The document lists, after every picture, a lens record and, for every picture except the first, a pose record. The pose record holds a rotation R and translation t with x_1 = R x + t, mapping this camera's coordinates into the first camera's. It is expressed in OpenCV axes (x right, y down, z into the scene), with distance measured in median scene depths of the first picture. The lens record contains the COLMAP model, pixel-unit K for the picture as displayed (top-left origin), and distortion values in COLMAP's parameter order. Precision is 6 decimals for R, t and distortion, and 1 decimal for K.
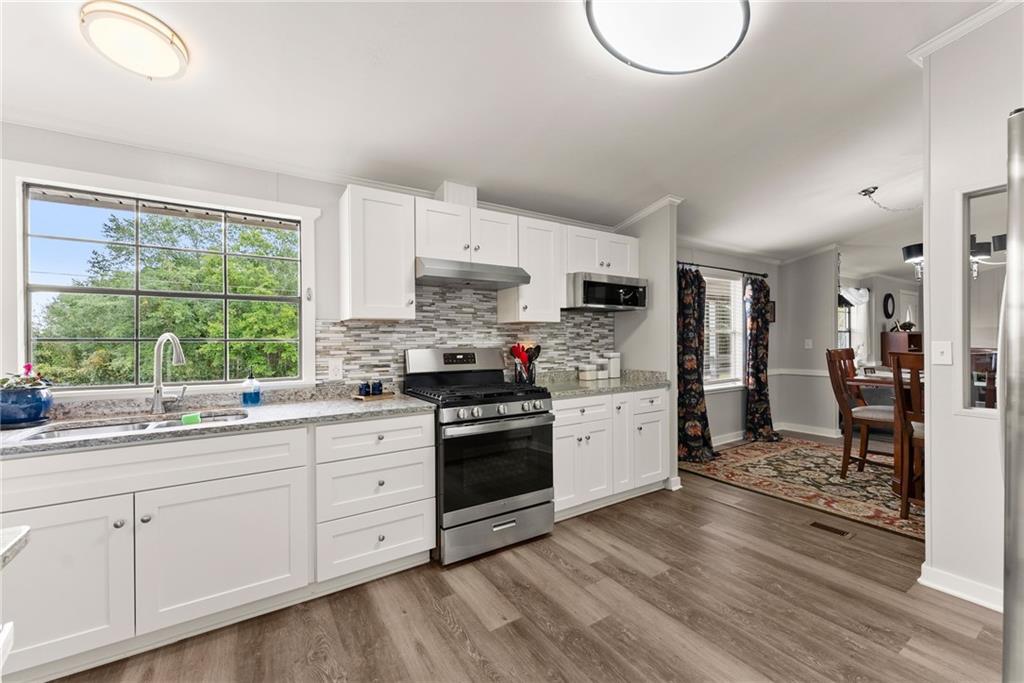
lens RADIAL K [[413.6, 0, 512.0], [0, 413.6, 341.5], [0, 0, 1]] dist [-0.002311, -0.000253]
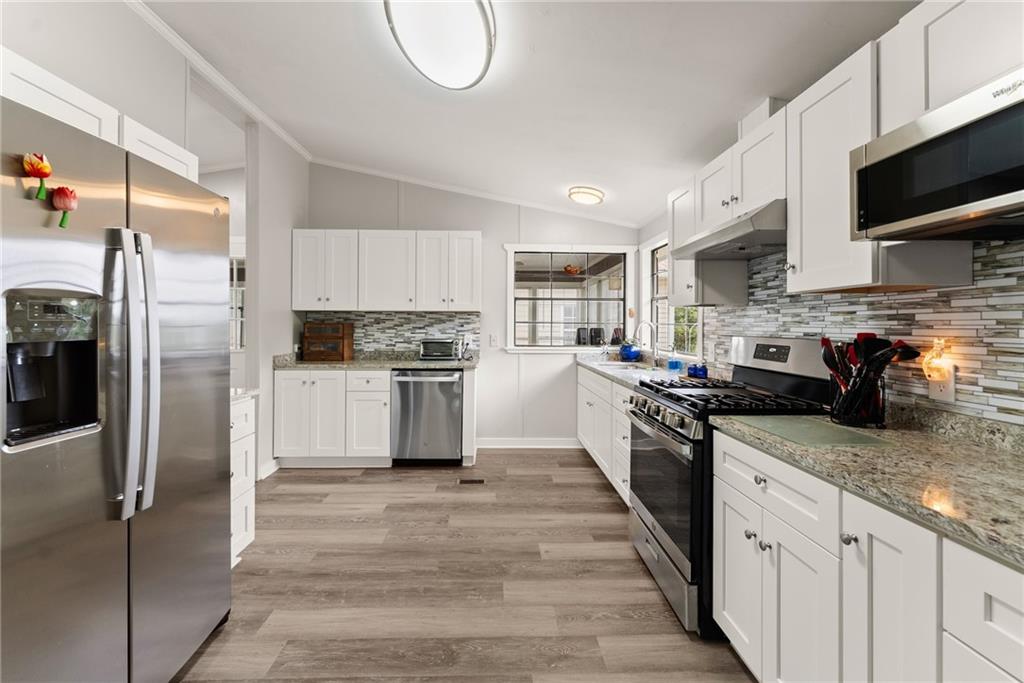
lens RADIAL K [[414.4, 0, 505.6], [0, 414.4, 330.7], [0, 0, 1]] dist [0.002289, -0.000139]
pose [[-0.513786, 0.018674, -0.857715, 0.669995], [-0.000282, 0.999759, 0.021936, -0.010215], [0.857918, 0.011512, -0.513657, 0.932226]]
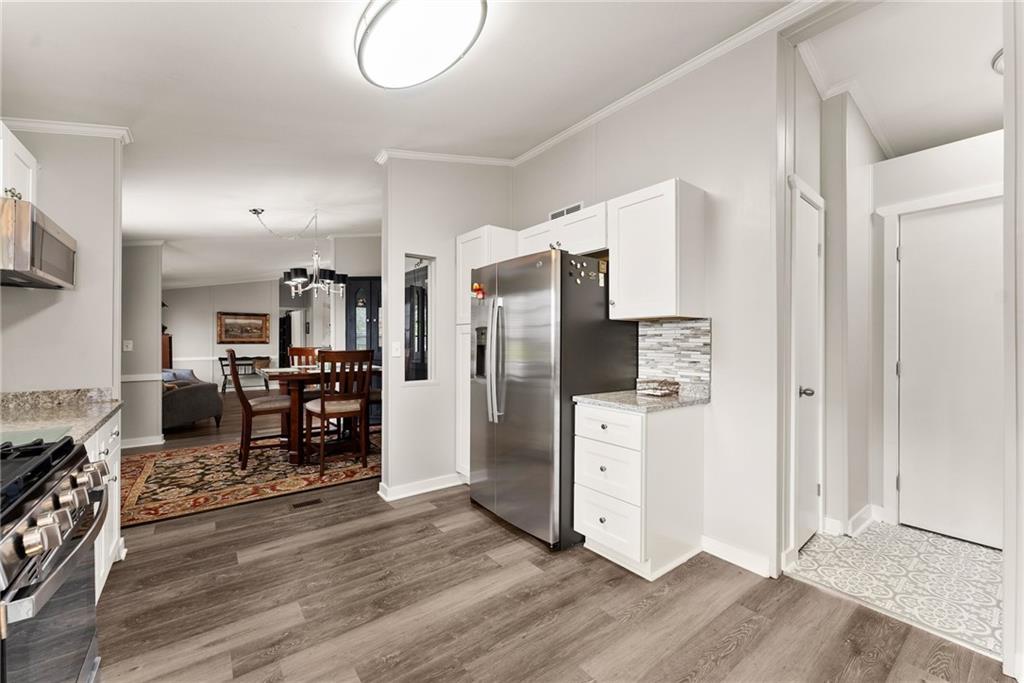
lens RADIAL K [[414.4, 0, 505.6], [0, 414.4, 330.7], [0, 0, 1]] dist [0.002289, -0.000139]
pose [[-0.073286, 0.028130, 0.996914, -0.395263], [0.003119, 0.999604, -0.027976, 0.002290], [-0.997306, 0.001059, -0.073345, 0.464942]]
